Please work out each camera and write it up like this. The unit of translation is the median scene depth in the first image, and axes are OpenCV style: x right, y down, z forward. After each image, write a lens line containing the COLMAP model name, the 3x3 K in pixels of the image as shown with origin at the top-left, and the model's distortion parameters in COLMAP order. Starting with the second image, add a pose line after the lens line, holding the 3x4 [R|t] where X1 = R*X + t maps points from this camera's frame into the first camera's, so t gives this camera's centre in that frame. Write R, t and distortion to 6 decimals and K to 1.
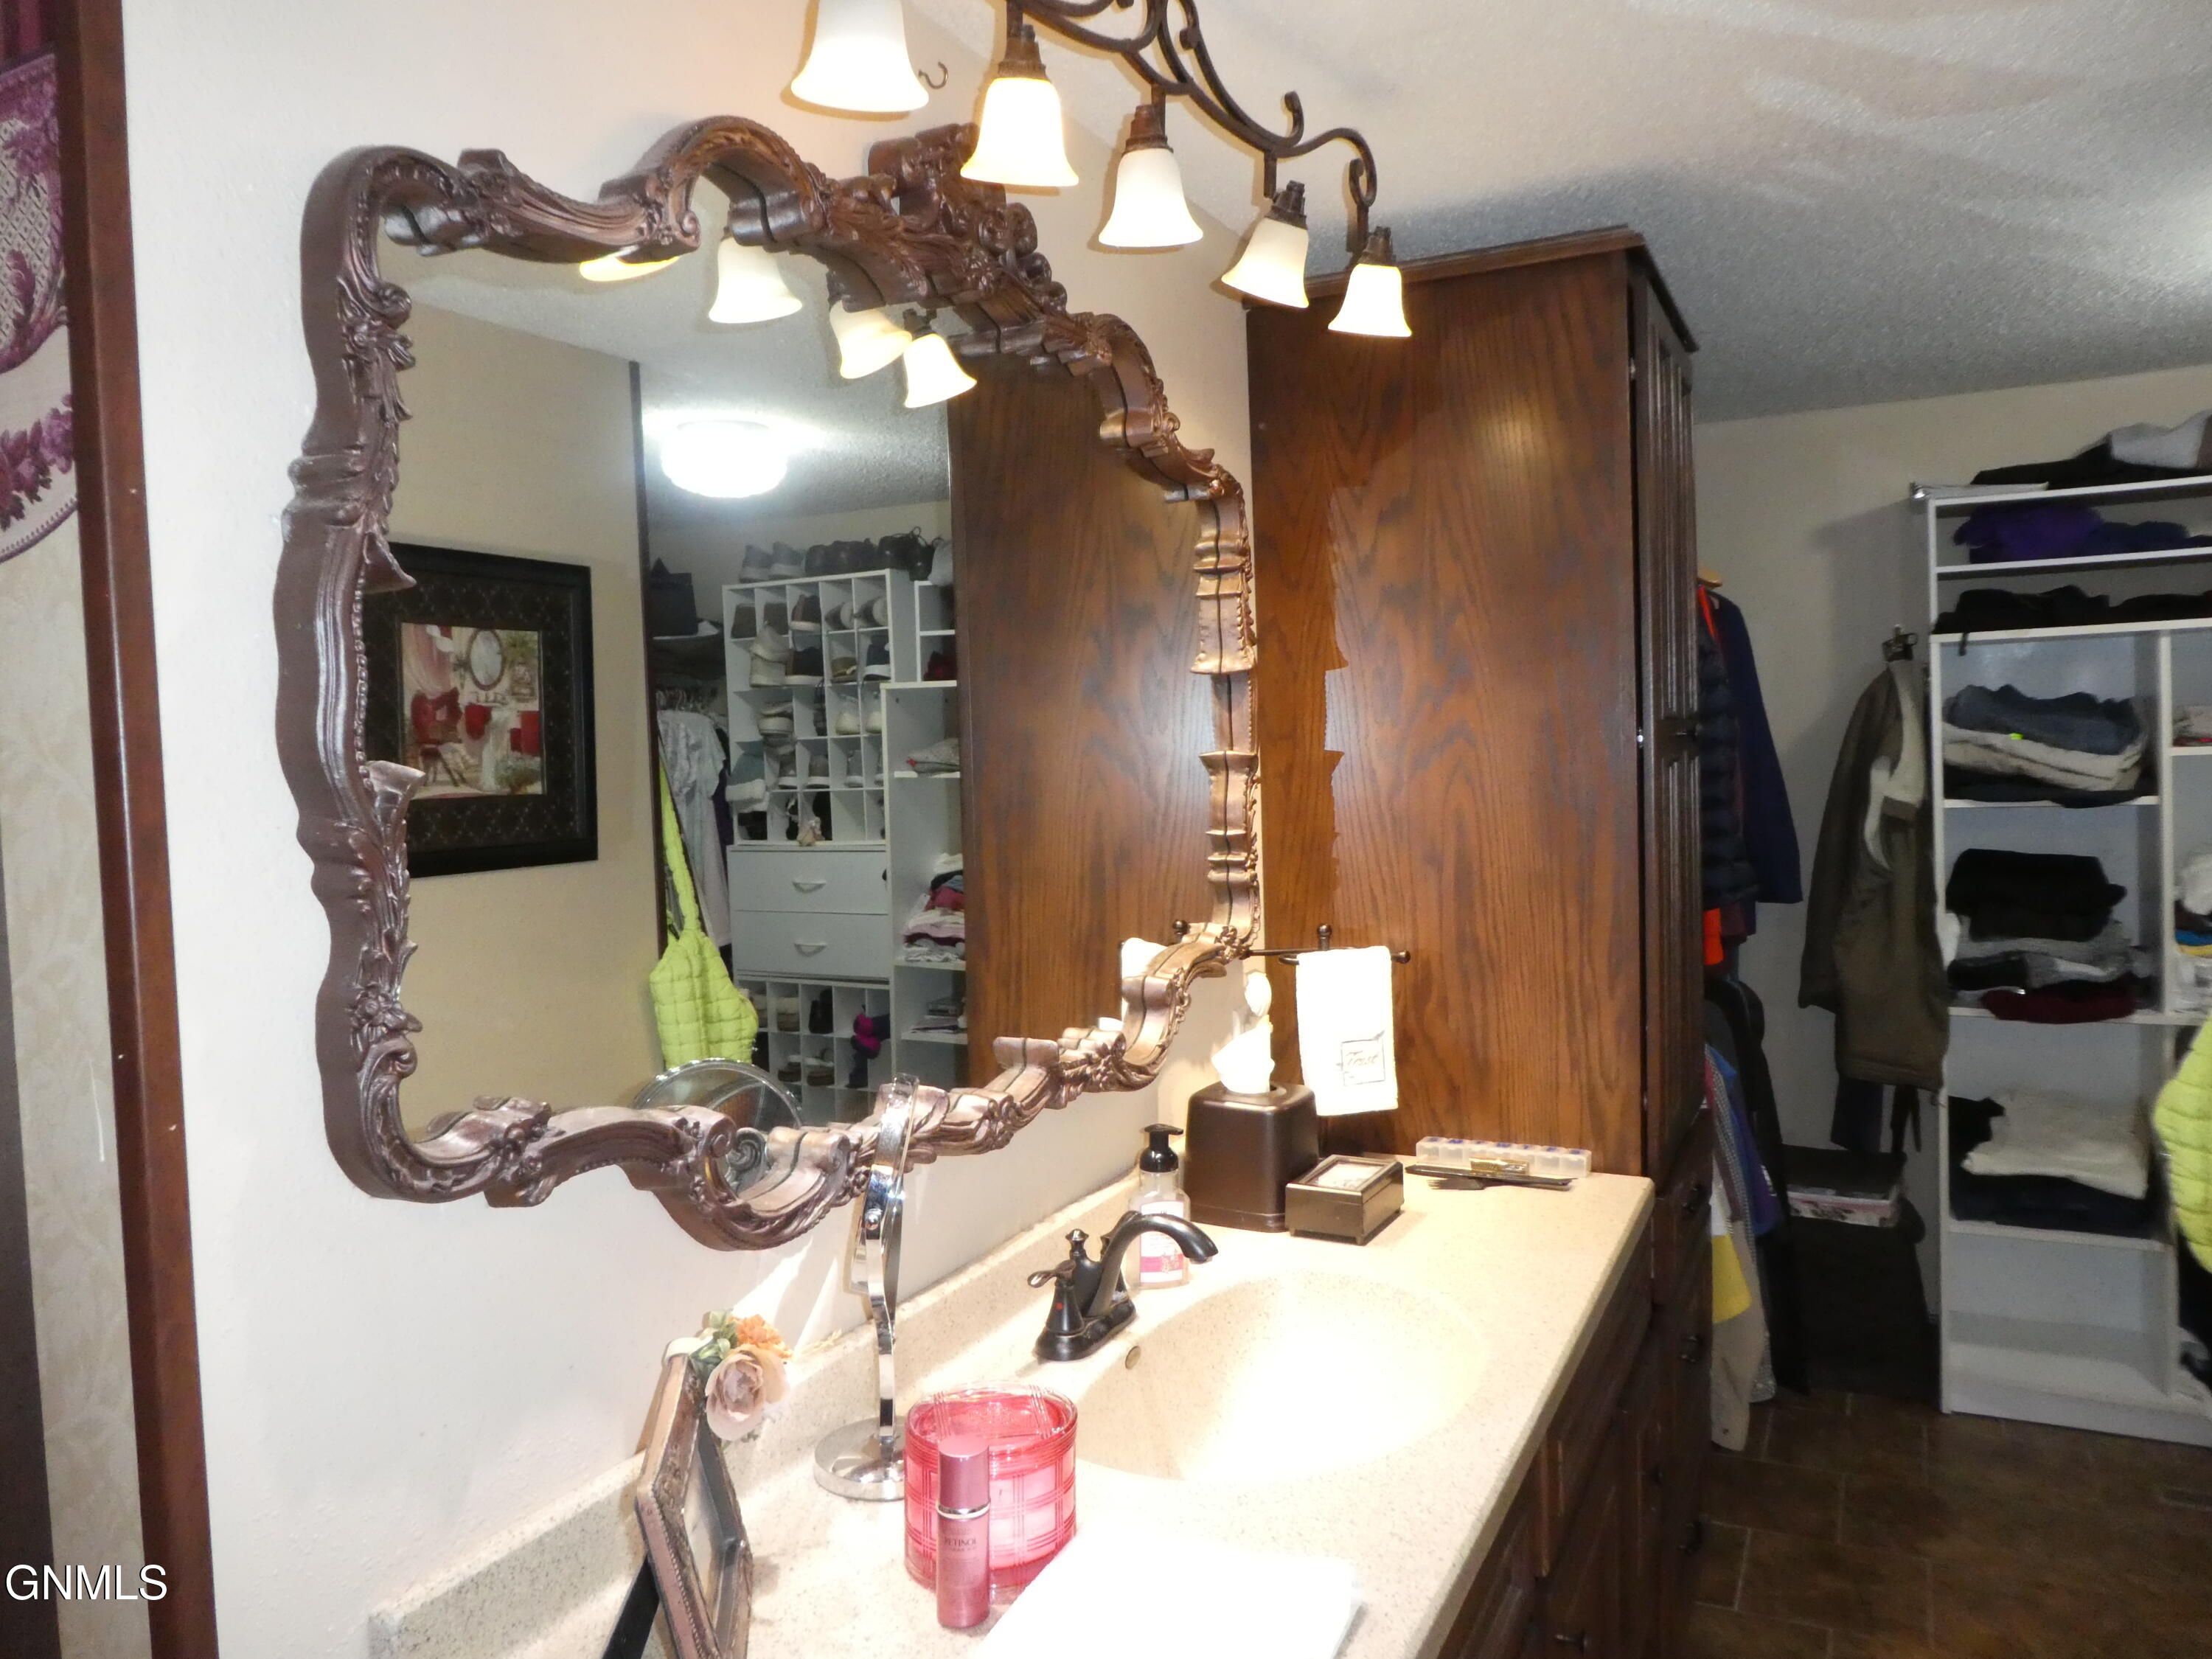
lens RADIAL K [[1586.8, 0, 1149.5], [0, 1586.8, 810.0], [0, 0, 1]] dist [0.005308, -0.033114]
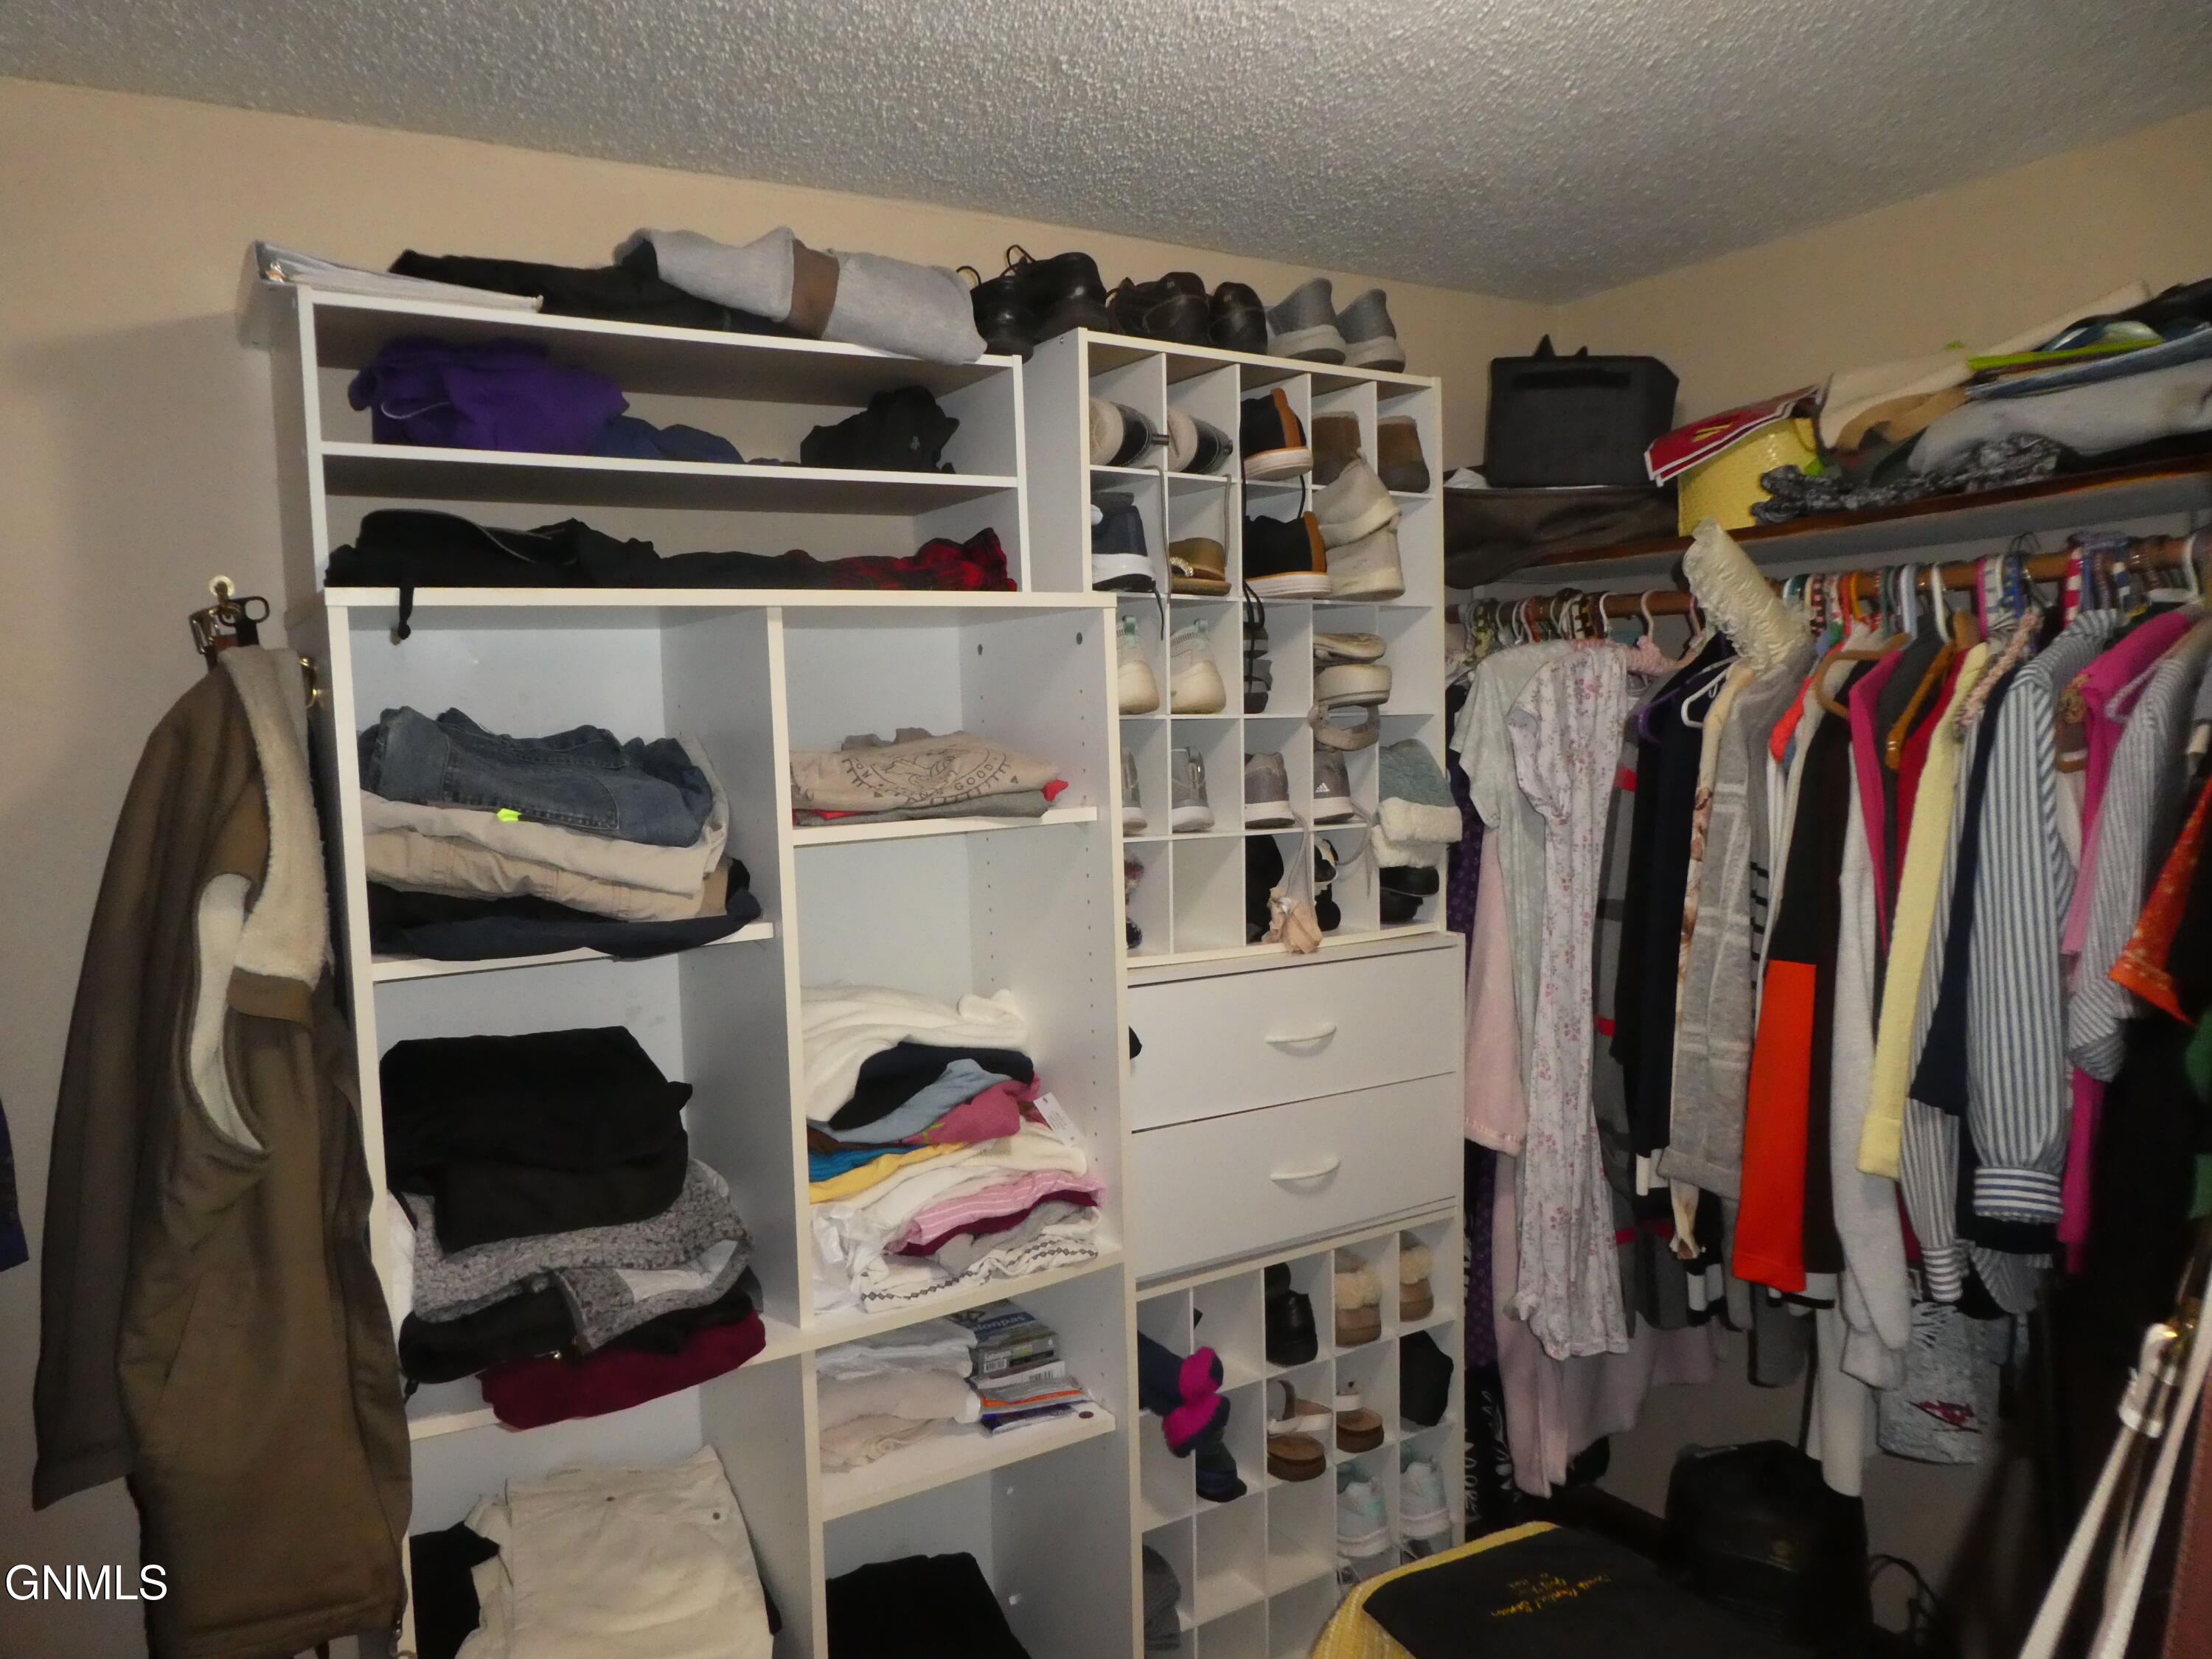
lens RADIAL K [[1586.8, 0, 1149.5], [0, 1586.8, 810.0], [0, 0, 1]] dist [0.005308, -0.033114]
pose [[0.528639, -0.030046, 0.848315, 0.241651], [0.050634, 0.998710, 0.003820, -0.039906], [-0.847335, 0.040934, 0.529478, 0.580121]]
